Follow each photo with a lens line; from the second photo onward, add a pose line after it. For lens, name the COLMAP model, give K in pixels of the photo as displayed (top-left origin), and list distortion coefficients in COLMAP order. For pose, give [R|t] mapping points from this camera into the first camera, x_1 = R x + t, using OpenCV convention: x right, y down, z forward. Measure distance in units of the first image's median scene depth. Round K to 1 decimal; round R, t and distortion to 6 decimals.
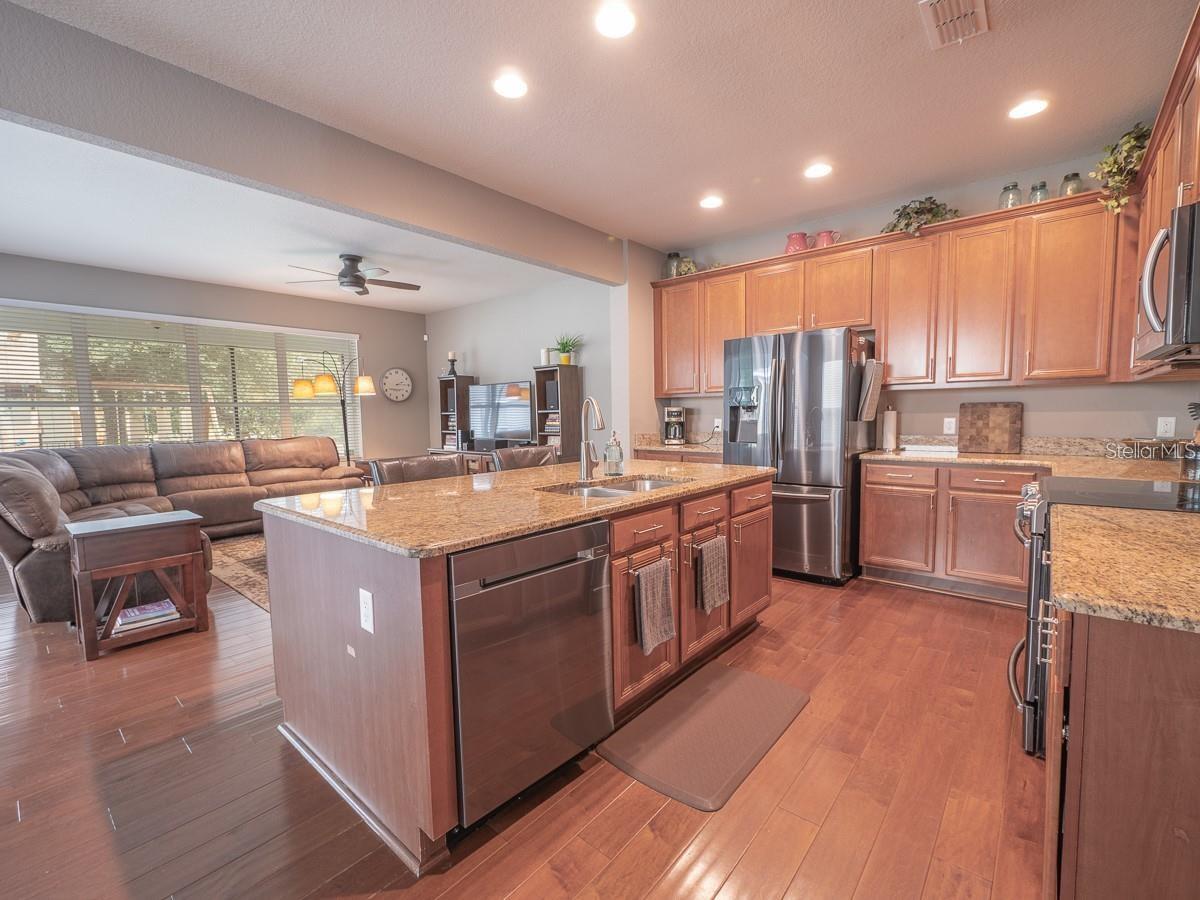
lens RADIAL K [[524.0, 0, 600.0], [0, 524.0, 450.0], [0, 0, 1]] dist [0.000771, -0.000017]
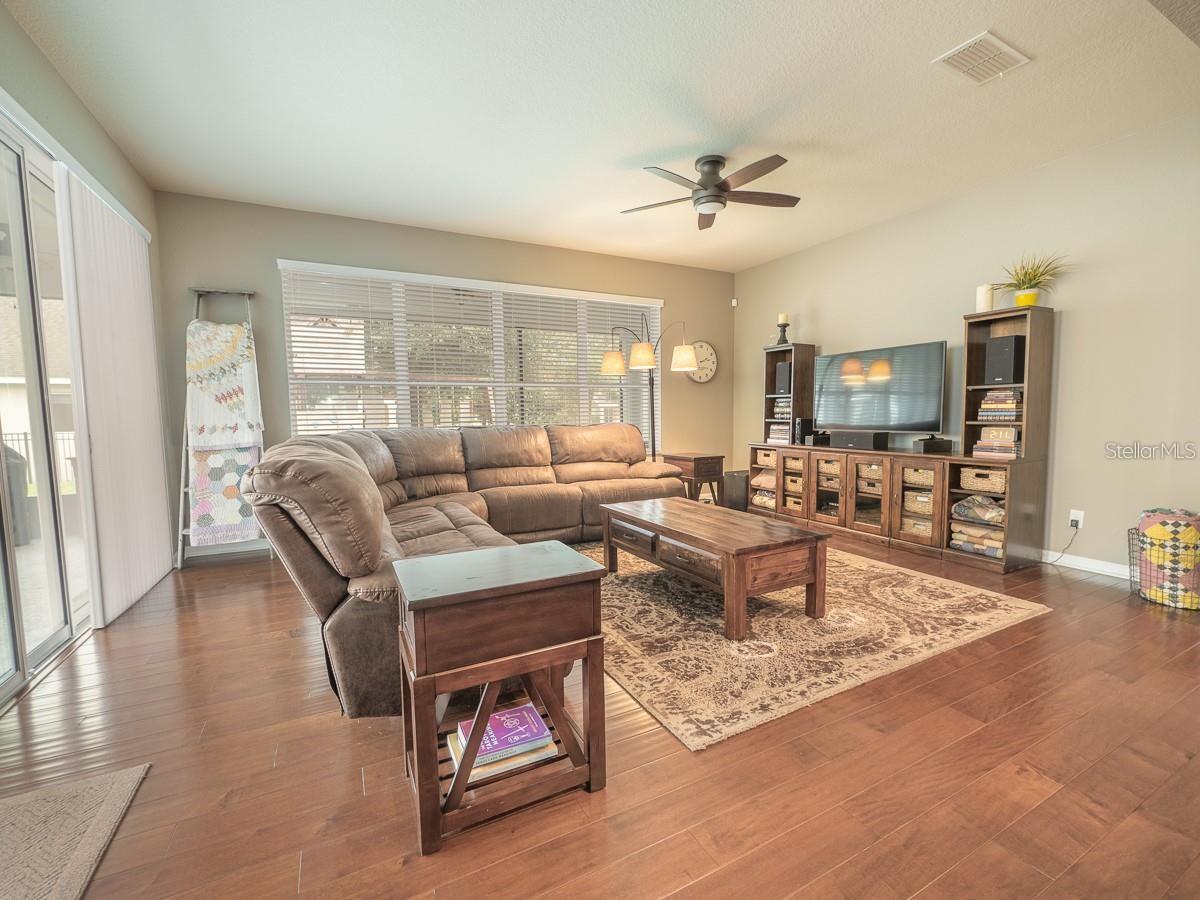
lens RADIAL K [[517.7, 0, 610.2], [0, 517.7, 450.8], [0, 0, 1]] dist [-0.003103, -0.000217]
pose [[0.930477, 0.032110, -0.364941, -0.314272], [-0.028770, 0.999480, 0.014587, 0.005618], [0.365219, -0.003074, 0.930916, 0.296586]]
